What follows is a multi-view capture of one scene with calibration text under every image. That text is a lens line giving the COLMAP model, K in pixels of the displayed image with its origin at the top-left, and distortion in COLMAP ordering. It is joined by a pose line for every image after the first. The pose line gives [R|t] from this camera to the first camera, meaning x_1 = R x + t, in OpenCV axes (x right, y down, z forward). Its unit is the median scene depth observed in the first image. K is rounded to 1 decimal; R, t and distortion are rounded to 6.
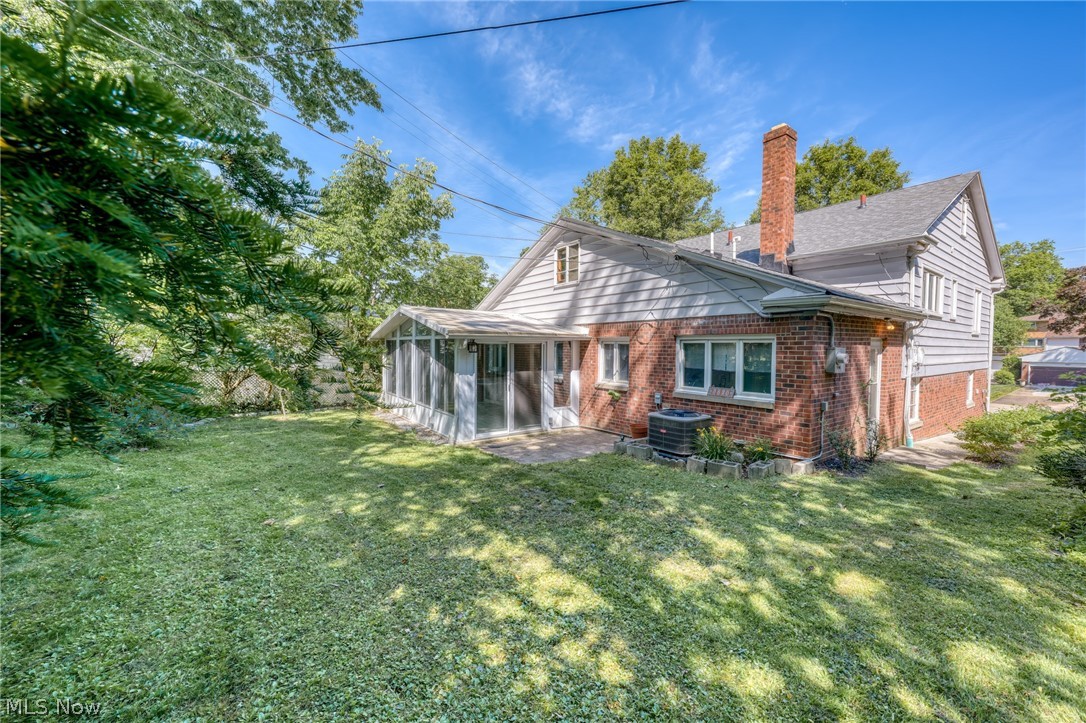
lens RADIAL K [[406.6, 0, 541.9], [0, 406.6, 360.6], [0, 0, 1]] dist [-0.001537, -0.000019]
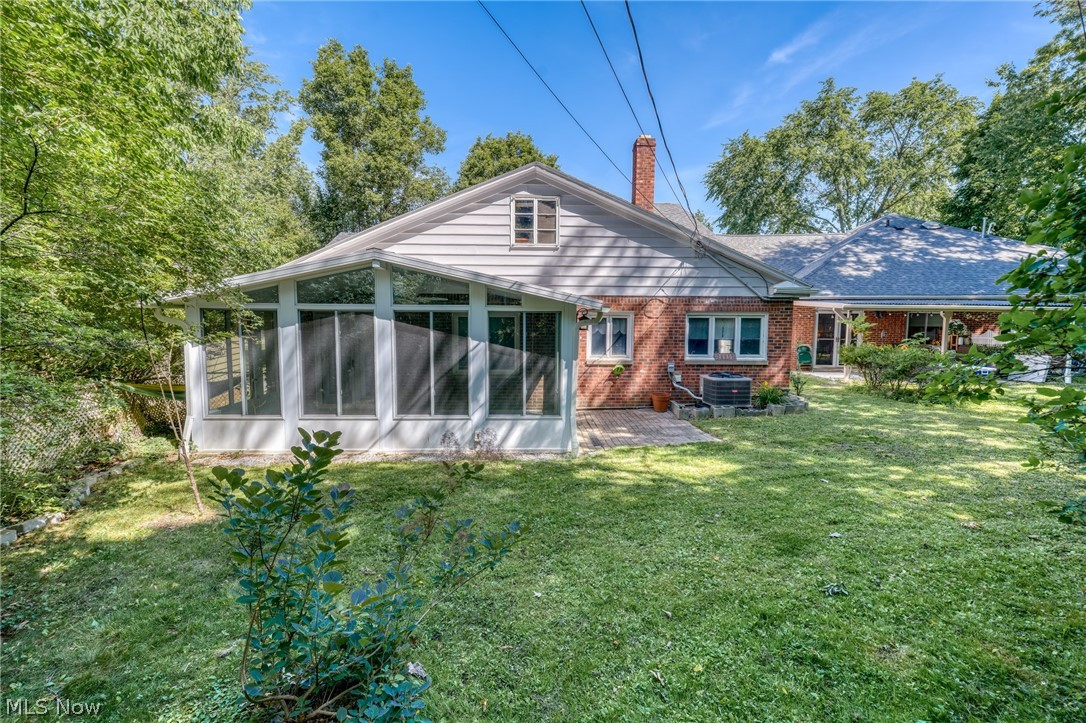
lens RADIAL K [[466.5, 0, 542.4], [0, 466.5, 358.3], [0, 0, 1]] dist [-0.003479, -0.000266]
pose [[0.550790, -0.073400, 0.831410, -0.954681], [0.026916, 0.997170, 0.070203, -0.031148], [-0.834210, -0.016289, 0.551207, 0.582783]]
